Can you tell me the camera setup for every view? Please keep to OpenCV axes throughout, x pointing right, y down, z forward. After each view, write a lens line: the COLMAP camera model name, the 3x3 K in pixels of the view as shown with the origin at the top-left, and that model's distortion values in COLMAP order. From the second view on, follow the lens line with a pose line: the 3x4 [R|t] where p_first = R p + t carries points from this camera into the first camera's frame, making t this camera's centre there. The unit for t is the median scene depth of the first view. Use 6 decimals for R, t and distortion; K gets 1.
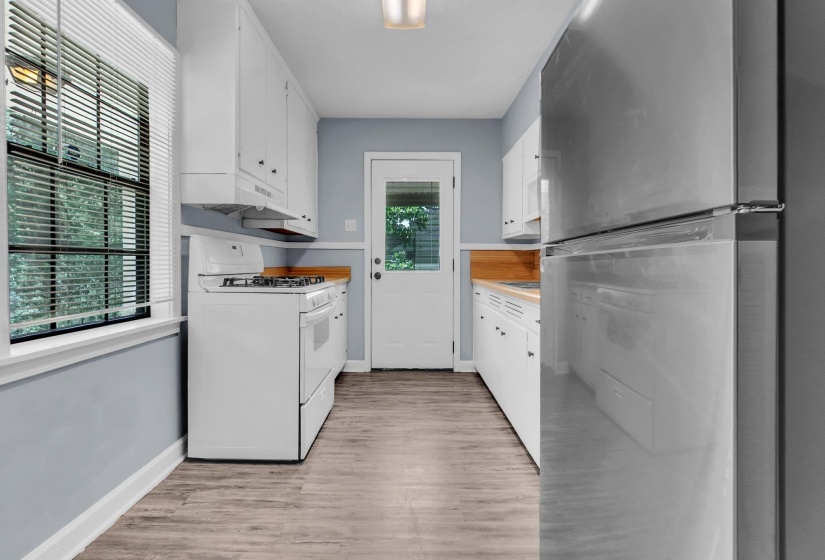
lens RADIAL K [[365.2, 0, 412.5], [0, 365.2, 261.2], [0, 0, 1]] dist [0.000590, -0.000509]
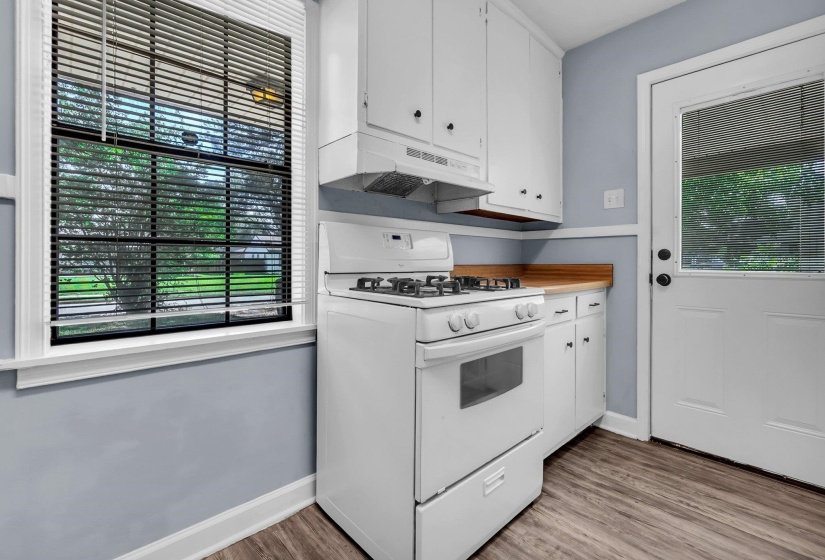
lens RADIAL K [[365.2, 0, 412.5], [0, 365.2, 261.2], [0, 0, 1]] dist [0.000590, -0.000509]
pose [[0.682042, -0.003170, -0.731306, 0.076698], [0.005783, 0.999983, 0.001058, 0.010118], [0.731290, -0.004951, 0.682048, 0.426125]]
